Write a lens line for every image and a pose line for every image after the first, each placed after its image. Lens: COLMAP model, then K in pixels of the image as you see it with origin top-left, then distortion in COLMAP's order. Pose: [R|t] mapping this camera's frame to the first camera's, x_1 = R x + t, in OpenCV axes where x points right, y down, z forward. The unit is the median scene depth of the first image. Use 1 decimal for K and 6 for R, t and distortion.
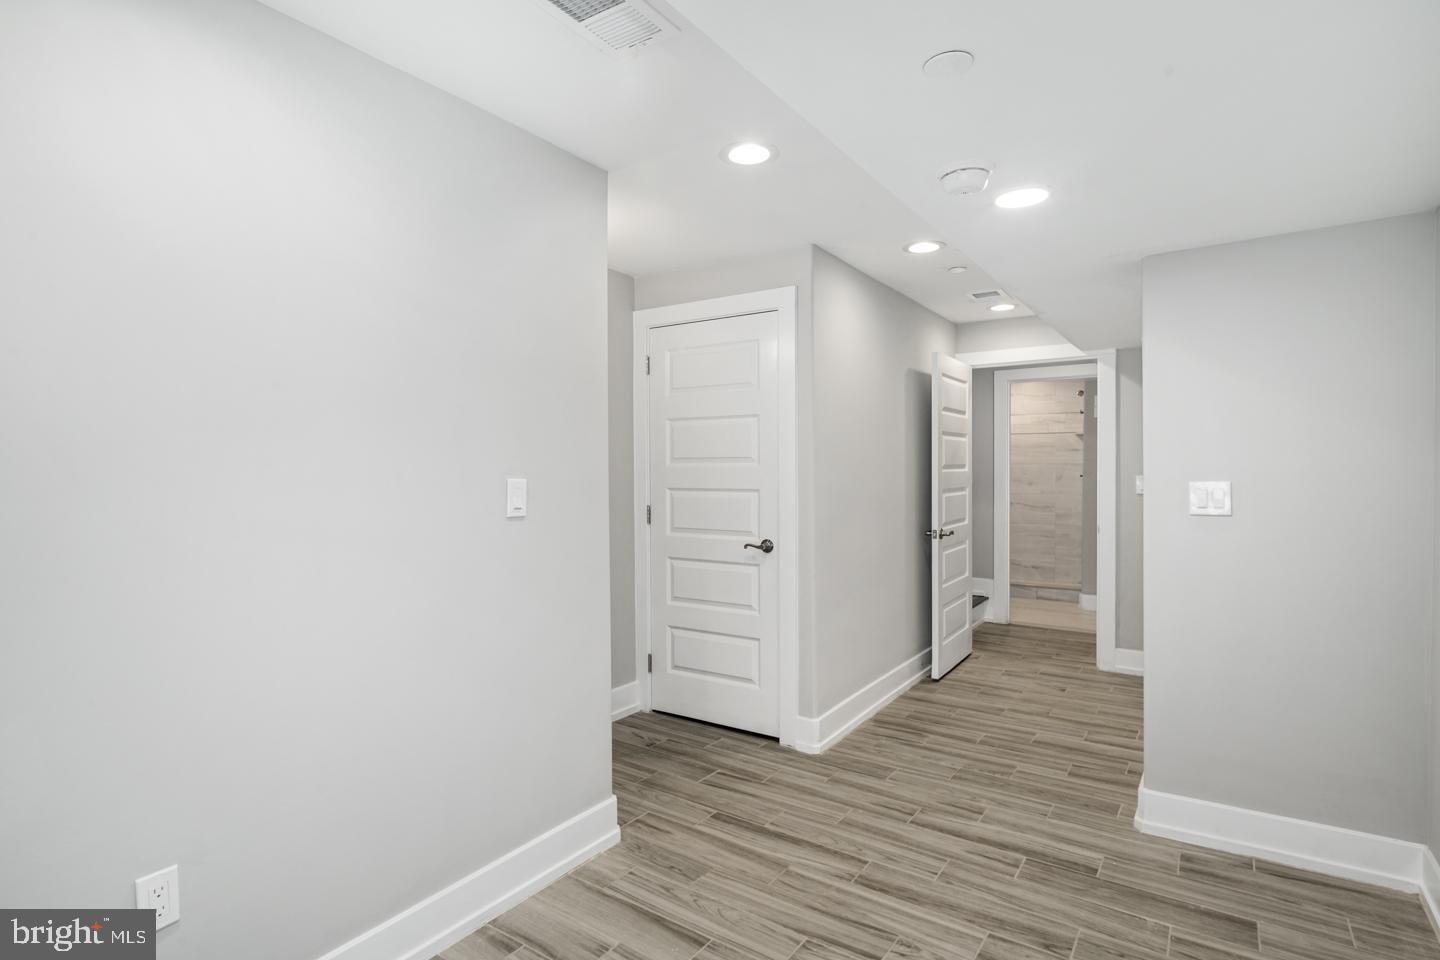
lens RADIAL K [[705.3, 0, 711.8], [0, 705.3, 478.8], [0, 0, 1]] dist [0.003374, -0.000405]
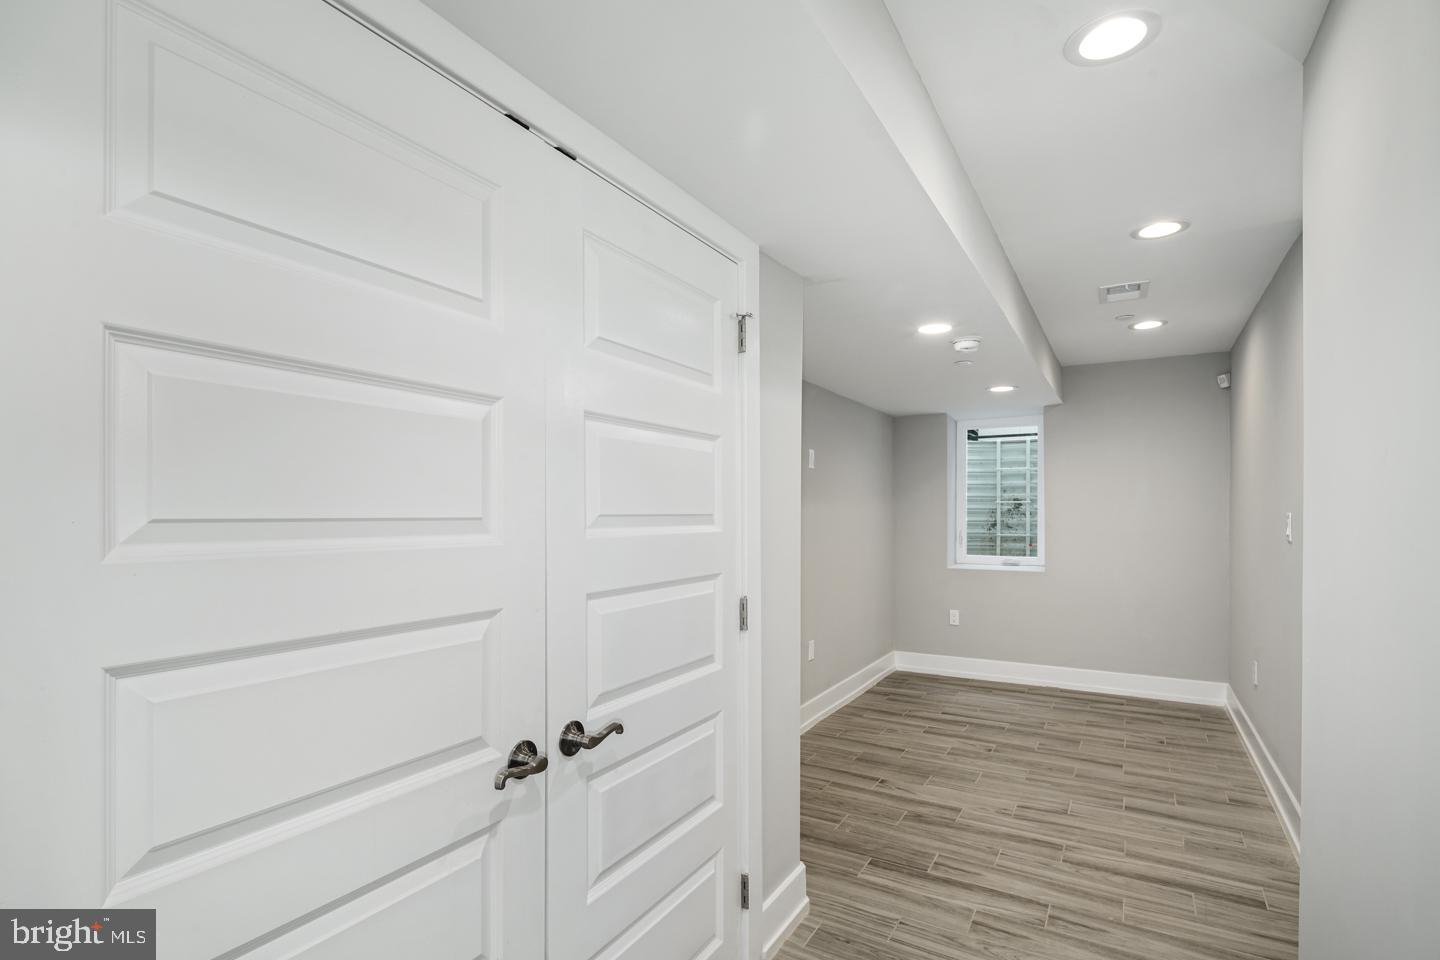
lens RADIAL K [[705.3, 0, 711.8], [0, 705.3, 478.8], [0, 0, 1]] dist [0.003374, -0.000405]
pose [[-0.996844, 0.002430, -0.079349, 0.858170], [0.004859, 0.999525, -0.030432, -0.041102], [0.079237, -0.030722, -0.996382, 2.070535]]
